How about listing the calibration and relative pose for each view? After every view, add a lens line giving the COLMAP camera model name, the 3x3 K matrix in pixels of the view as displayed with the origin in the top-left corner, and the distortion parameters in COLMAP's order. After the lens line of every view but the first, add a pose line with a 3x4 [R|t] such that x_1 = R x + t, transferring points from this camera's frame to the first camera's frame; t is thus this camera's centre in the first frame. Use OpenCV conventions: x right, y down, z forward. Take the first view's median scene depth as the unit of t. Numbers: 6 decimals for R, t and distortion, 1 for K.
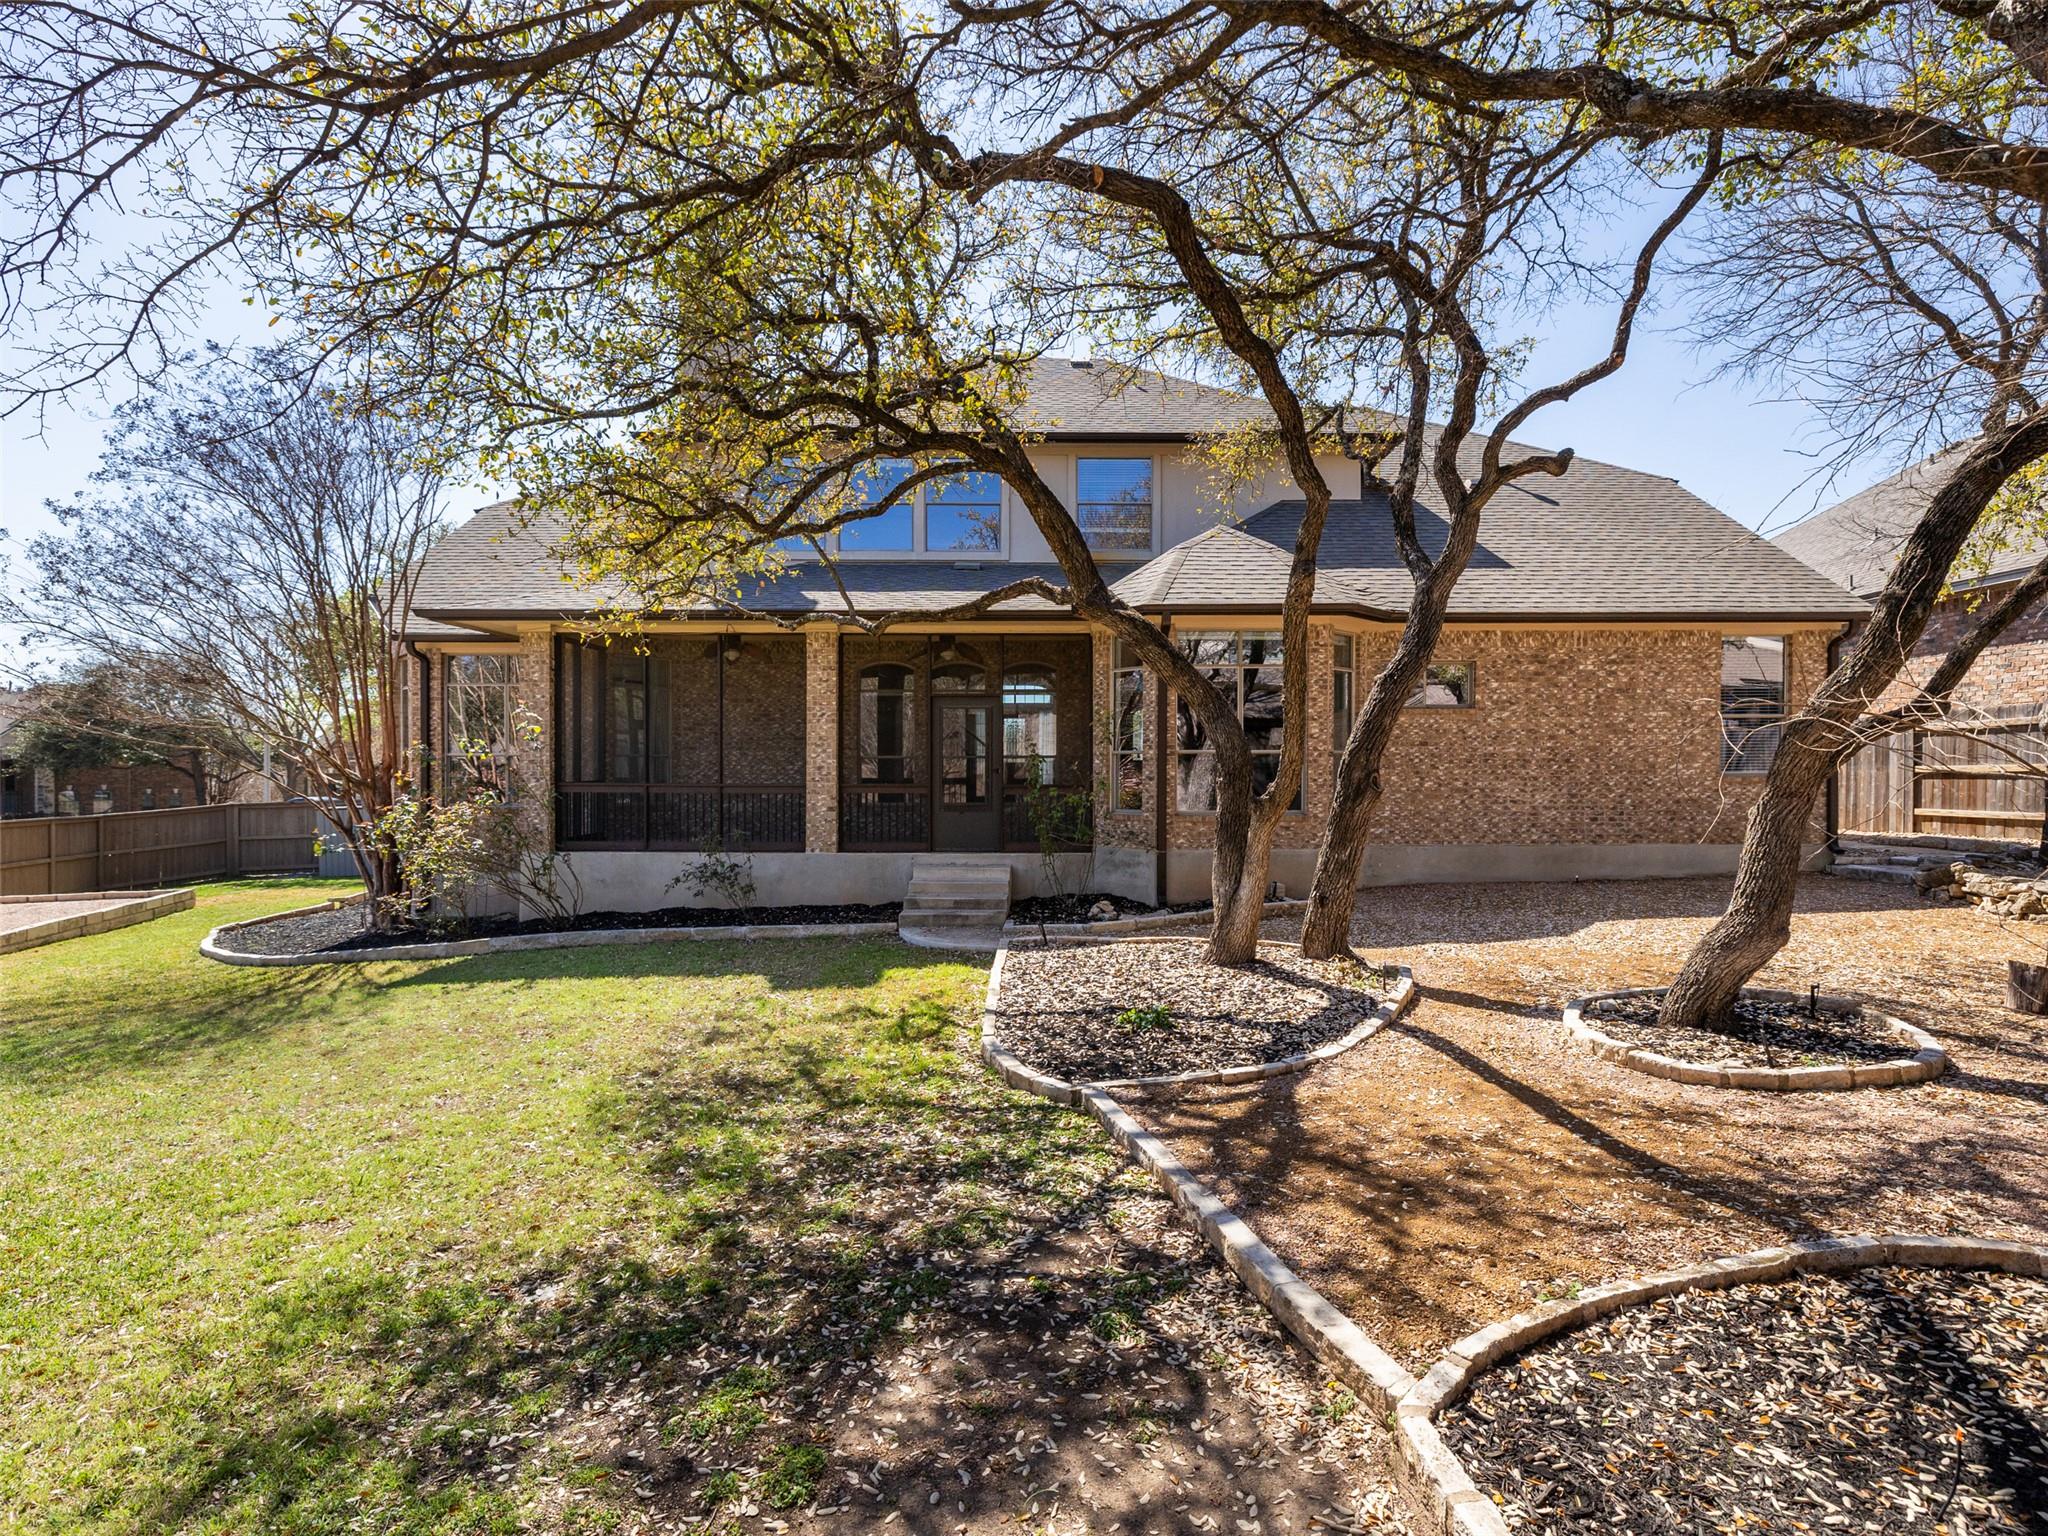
lens RADIAL K [[943.7, 0, 1023.7], [0, 943.7, 757.1], [0, 0, 1]] dist [-0.001622, -0.000084]
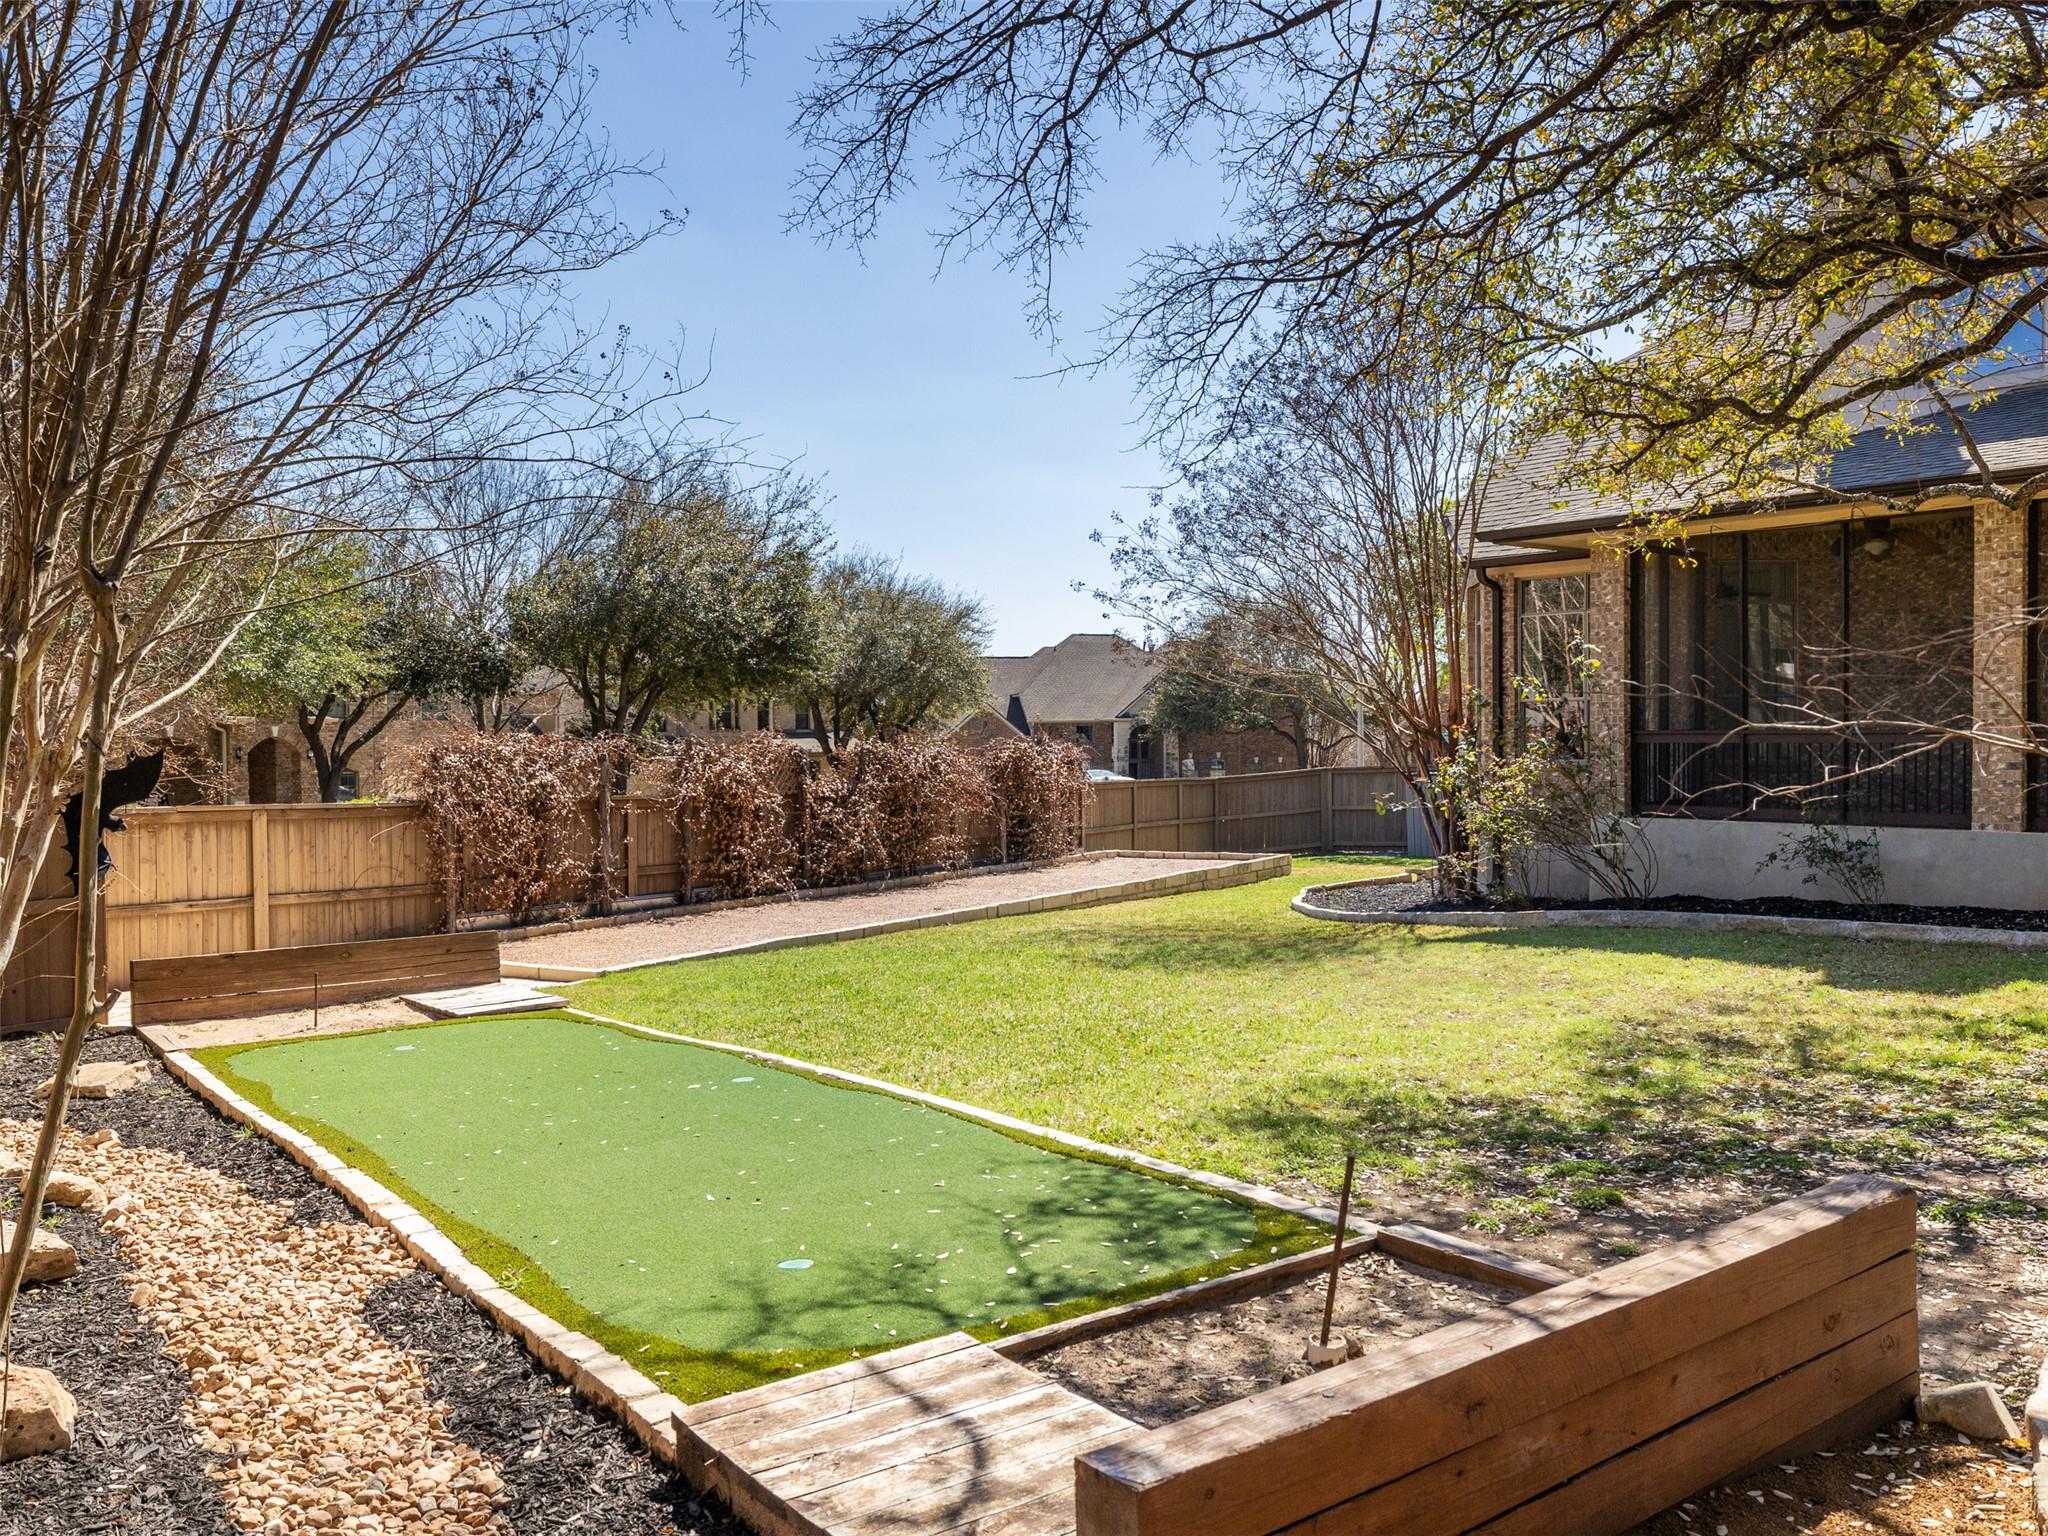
lens RADIAL K [[1595.3, 0, 1024.0], [0, 1595.3, 768.0], [0, 0, 1]] dist [0.121581, 0.003115]
pose [[0.626191, 0.018174, -0.779457, 0.259656], [0.001724, 0.999694, 0.024694, 0.024343], [0.779667, -0.016807, 0.625968, -0.268337]]
